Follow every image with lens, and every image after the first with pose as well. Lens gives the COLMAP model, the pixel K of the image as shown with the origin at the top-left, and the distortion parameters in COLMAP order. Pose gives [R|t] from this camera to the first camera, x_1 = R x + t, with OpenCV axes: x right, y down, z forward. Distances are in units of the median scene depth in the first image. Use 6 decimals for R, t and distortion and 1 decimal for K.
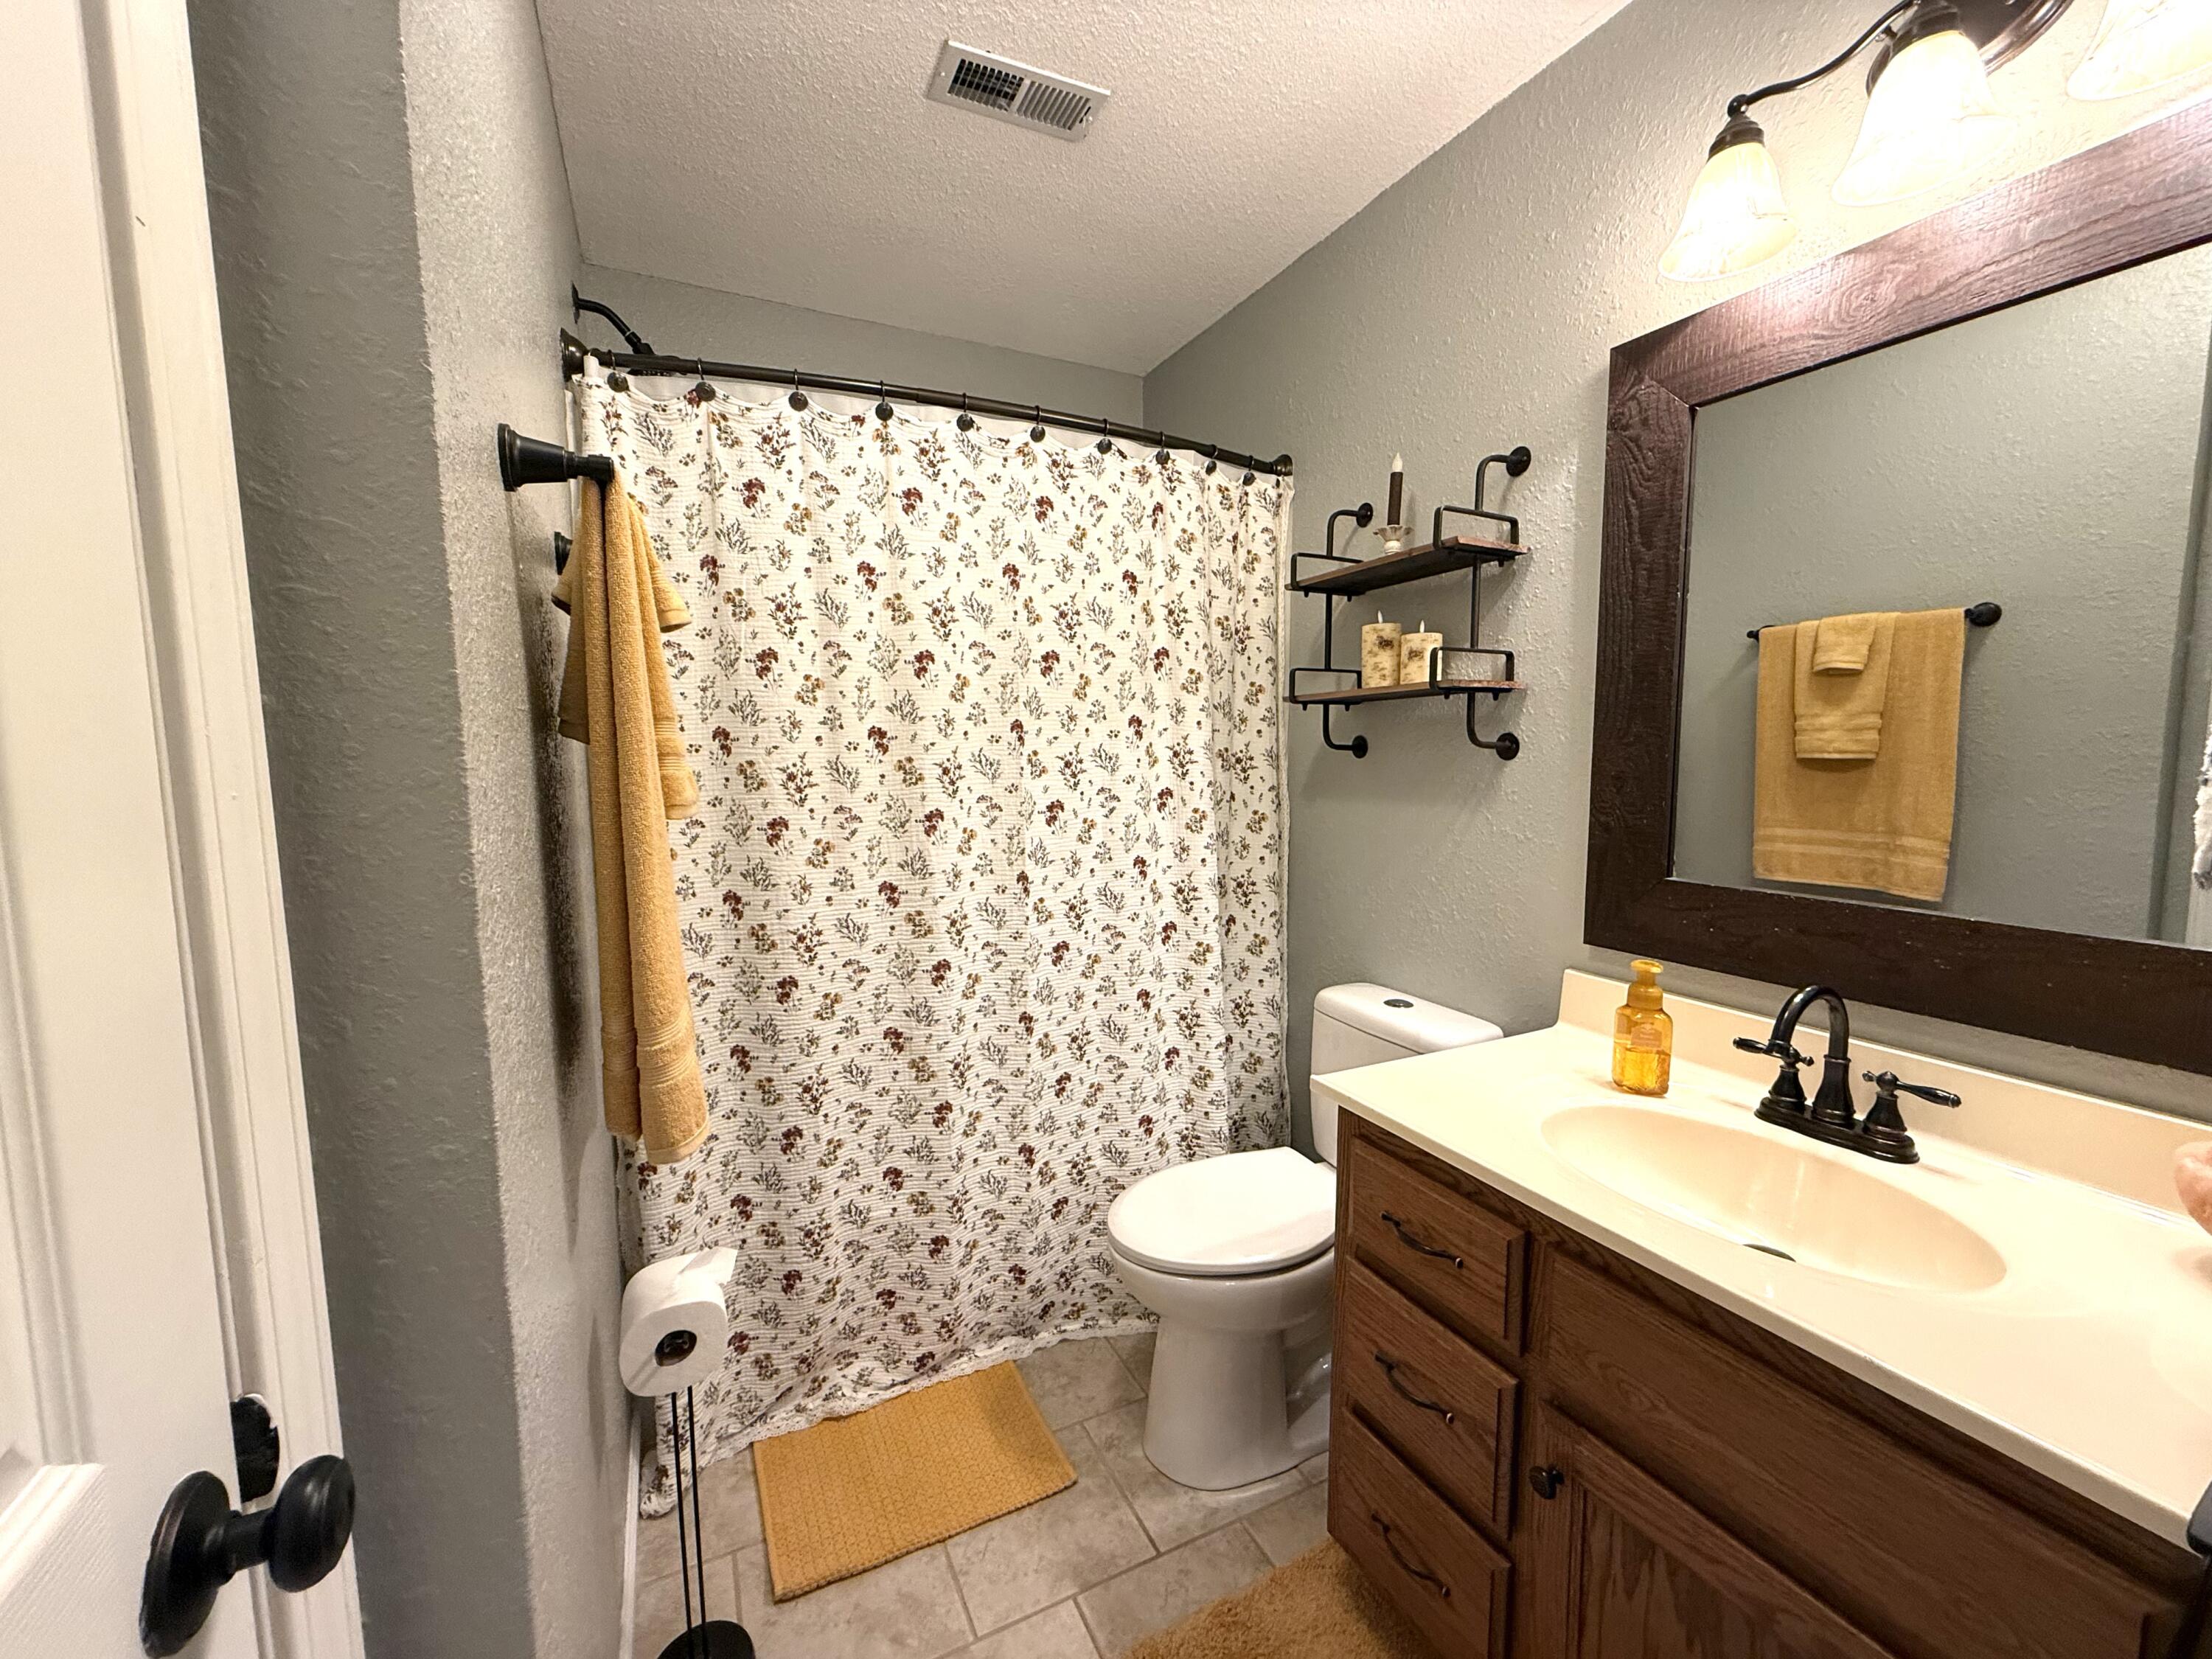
lens RADIAL K [[884.9, 0, 1121.0], [0, 884.9, 824.5], [0, 0, 1]] dist [-0.000039, 0.000284]
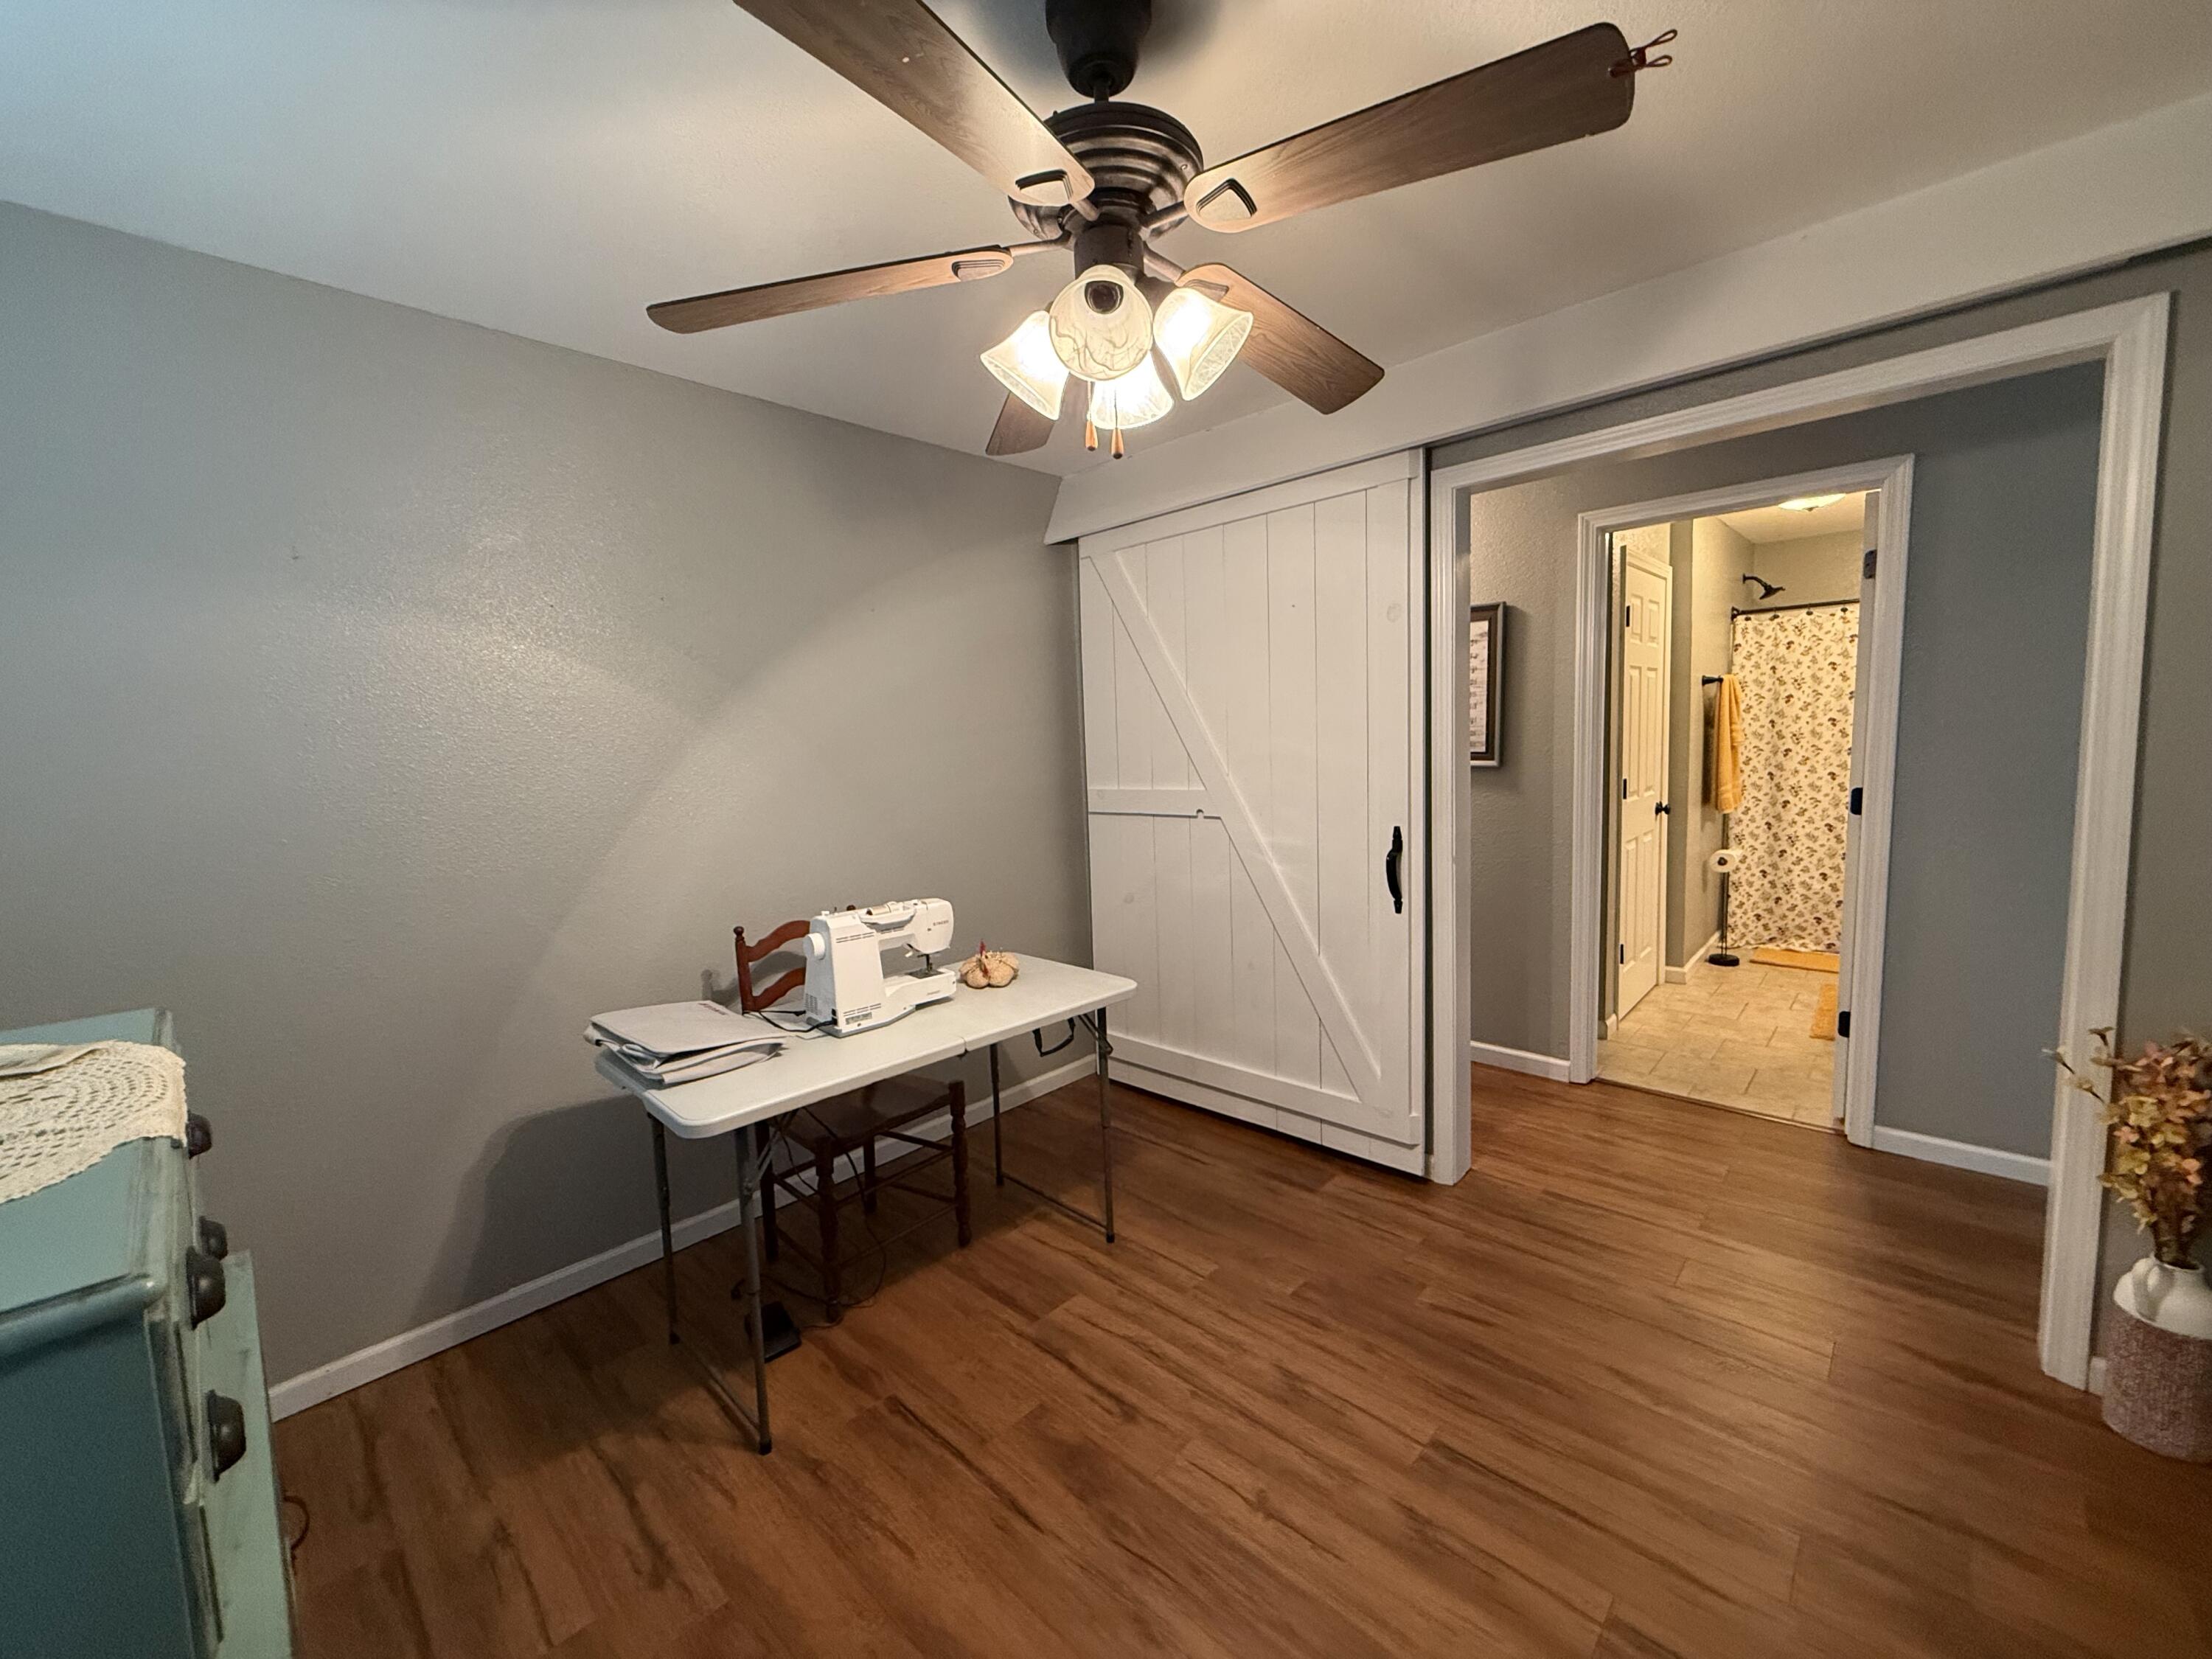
lens RADIAL K [[884.9, 0, 1070.3], [0, 884.9, 830.4], [0, 0, 1]] dist [-0.000039, 0.000284]
pose [[0.312797, 0.086821, -0.945844, 1.759532], [-0.055566, 0.995781, 0.073029, 0.189407], [0.948193, 0.029713, 0.316301, -2.327987]]
